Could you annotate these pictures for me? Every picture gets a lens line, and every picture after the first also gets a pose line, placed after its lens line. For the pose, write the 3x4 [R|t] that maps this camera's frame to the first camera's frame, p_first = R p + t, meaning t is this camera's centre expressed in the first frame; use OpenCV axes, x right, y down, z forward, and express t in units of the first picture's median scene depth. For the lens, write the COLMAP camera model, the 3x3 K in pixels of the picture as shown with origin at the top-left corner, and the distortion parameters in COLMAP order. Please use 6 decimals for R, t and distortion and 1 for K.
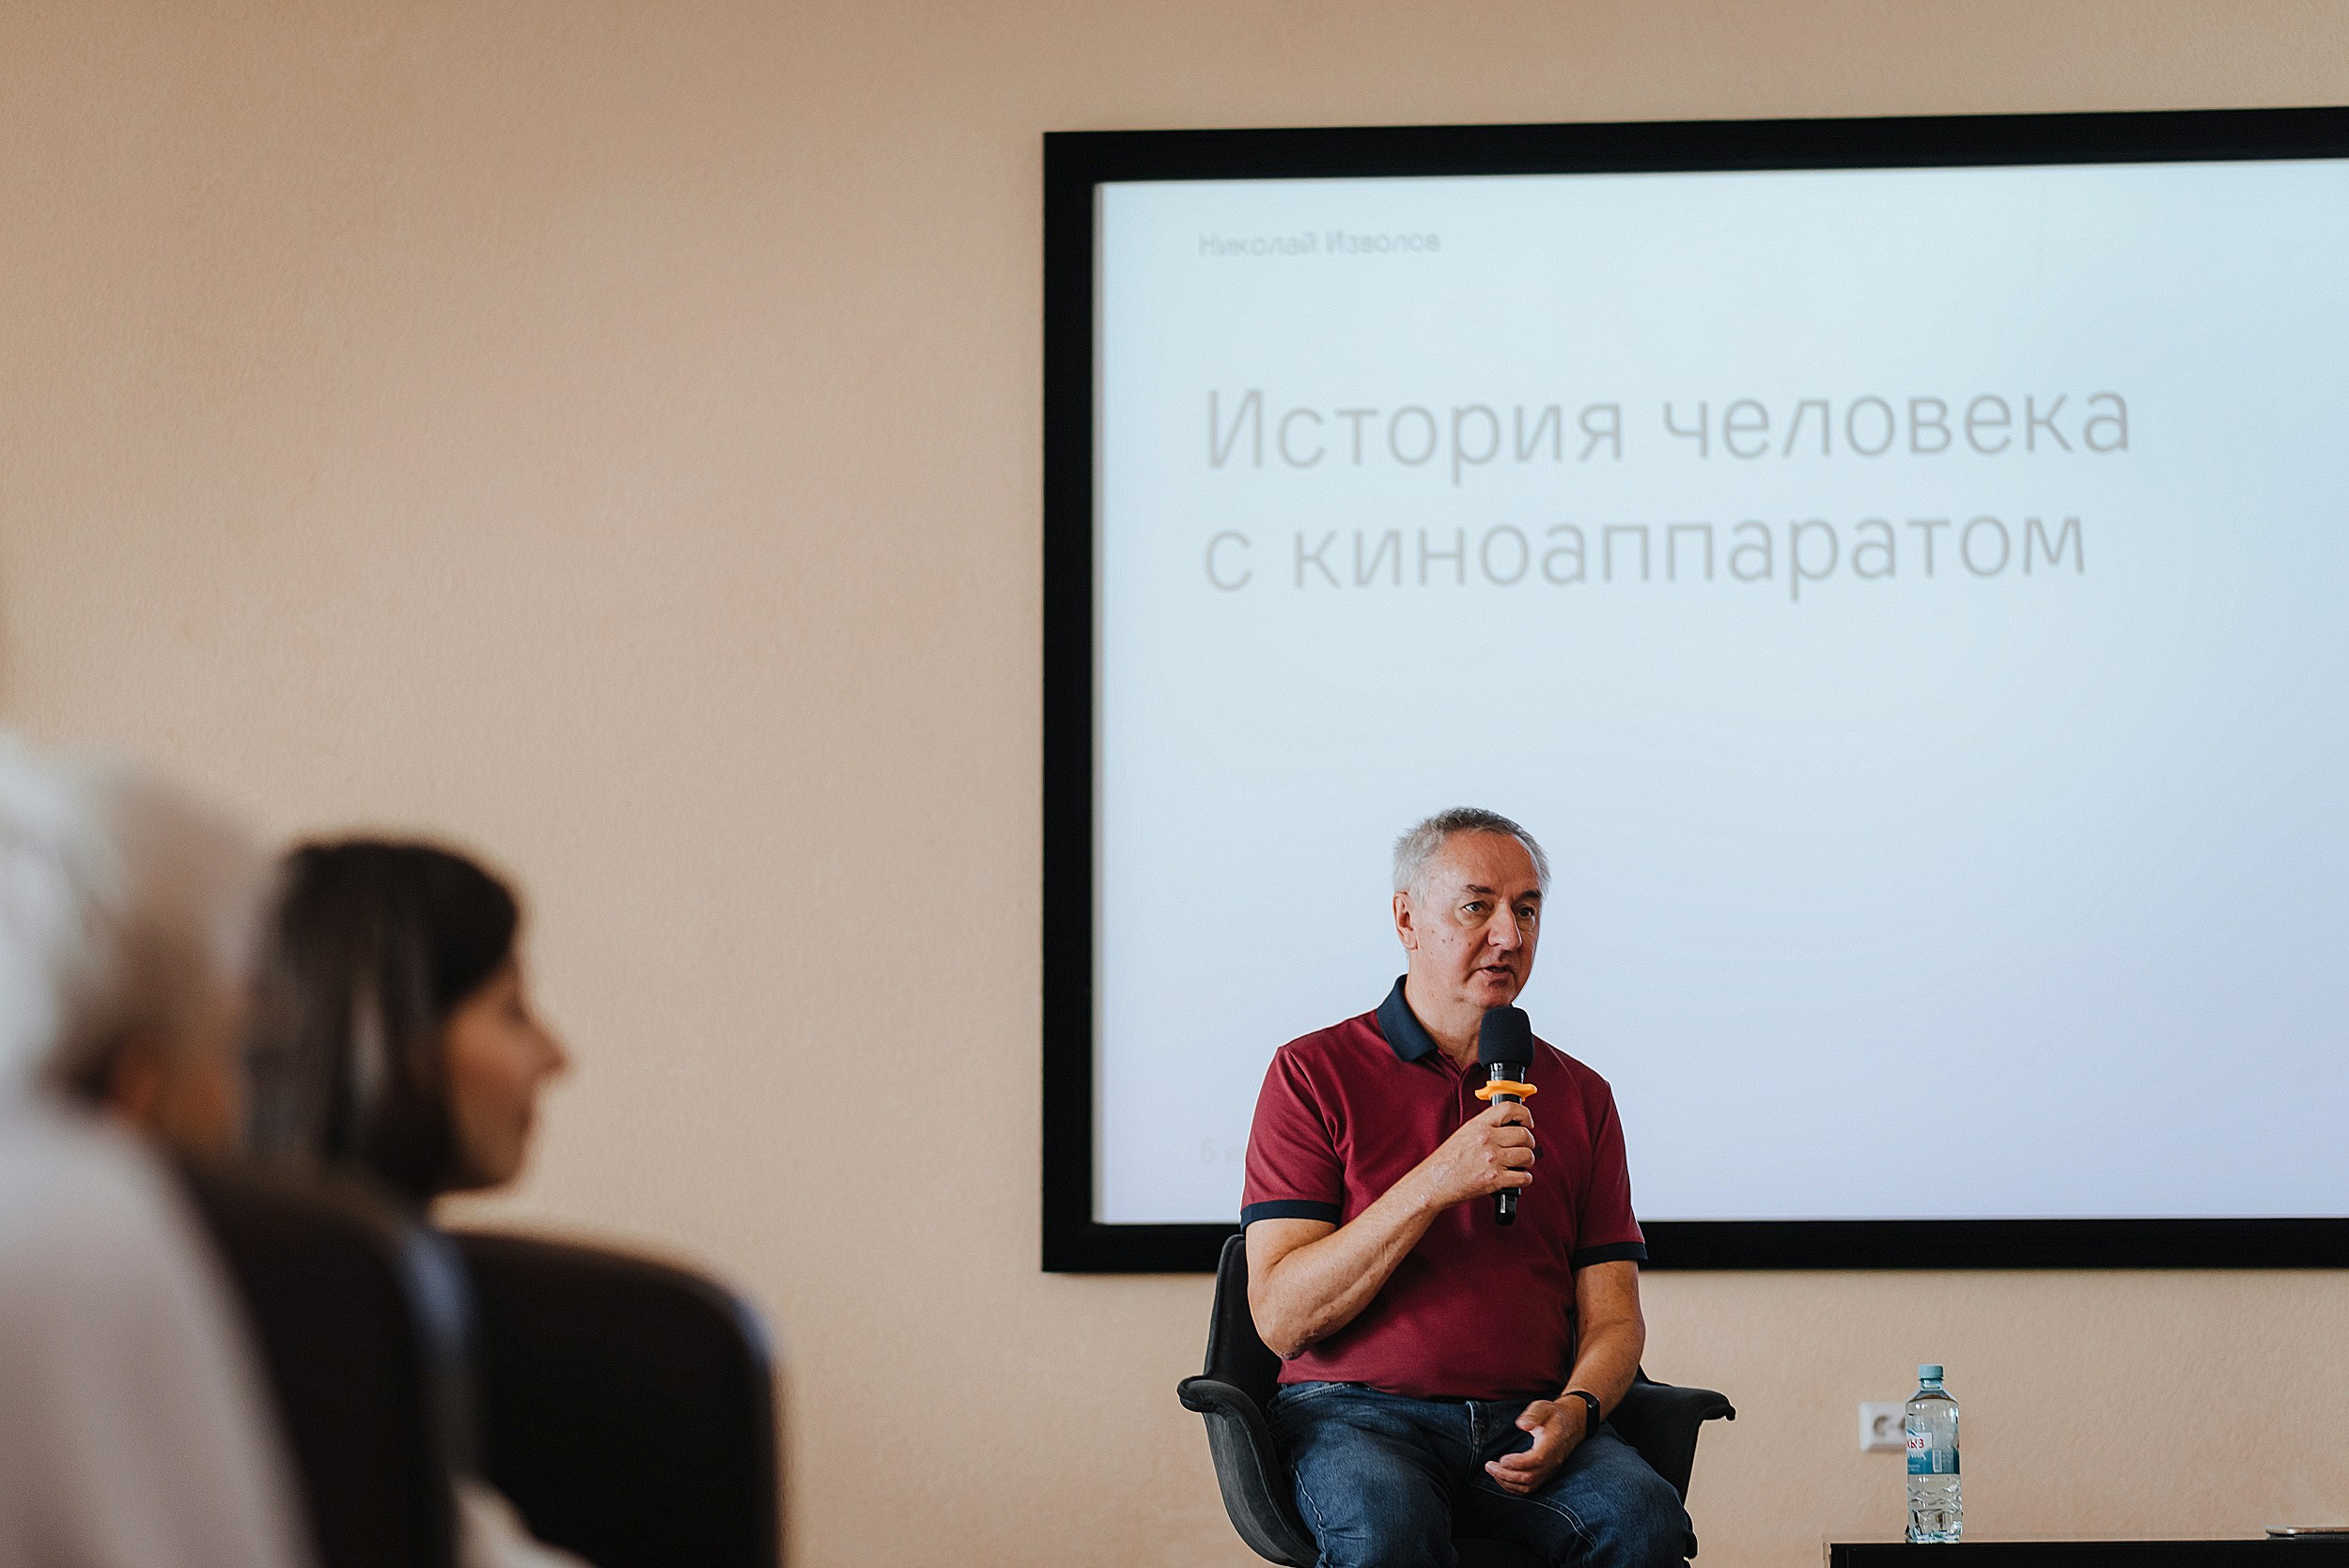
lens RADIAL K [[5842.0, 0, 1163.7], [0, 5842.0, 807.7], [0, 0, 1]] dist [-0.019004, 0.000000]
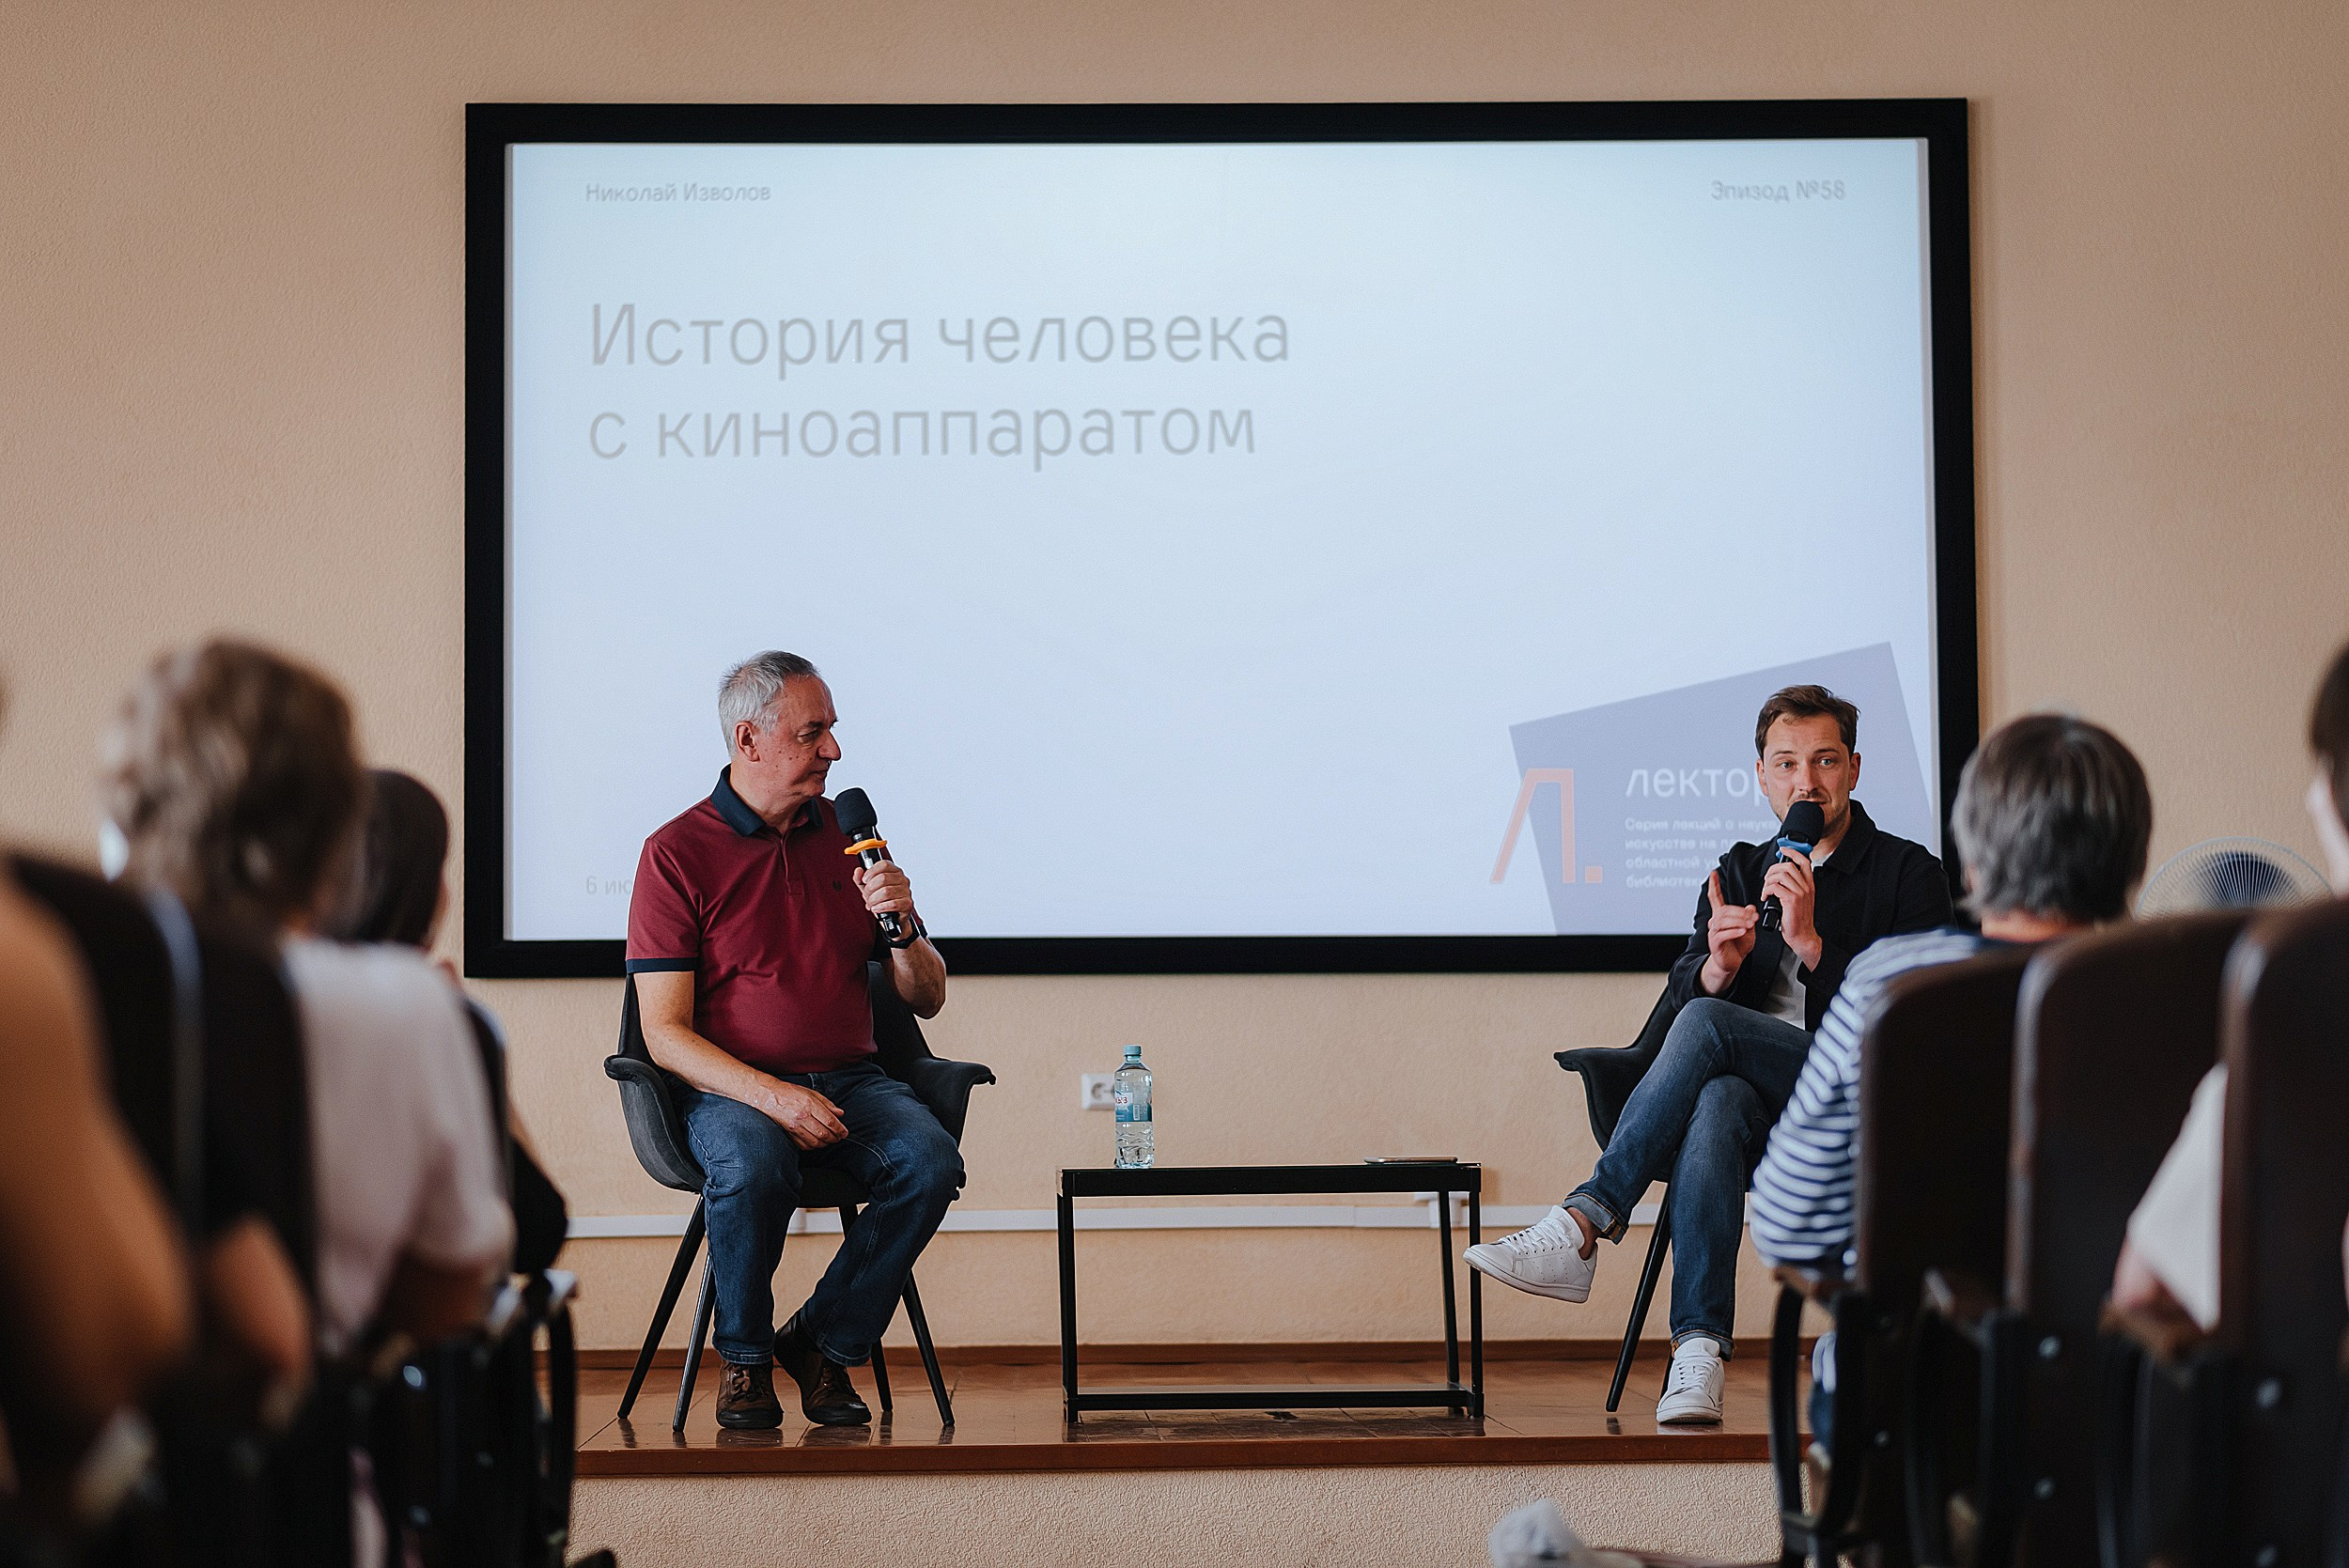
lens RADIAL K [[5842.0, 0, 1169.1], [0, 5842.0, 778.4], [0, 0, 1]] dist [-0.019004, 0.000000]
pose [[0.991066, 0.001609, 0.133362, -0.038949], [-0.008218, 0.998764, 0.049024, -0.030857], [-0.133118, -0.049682, 0.989854, -0.318958]]
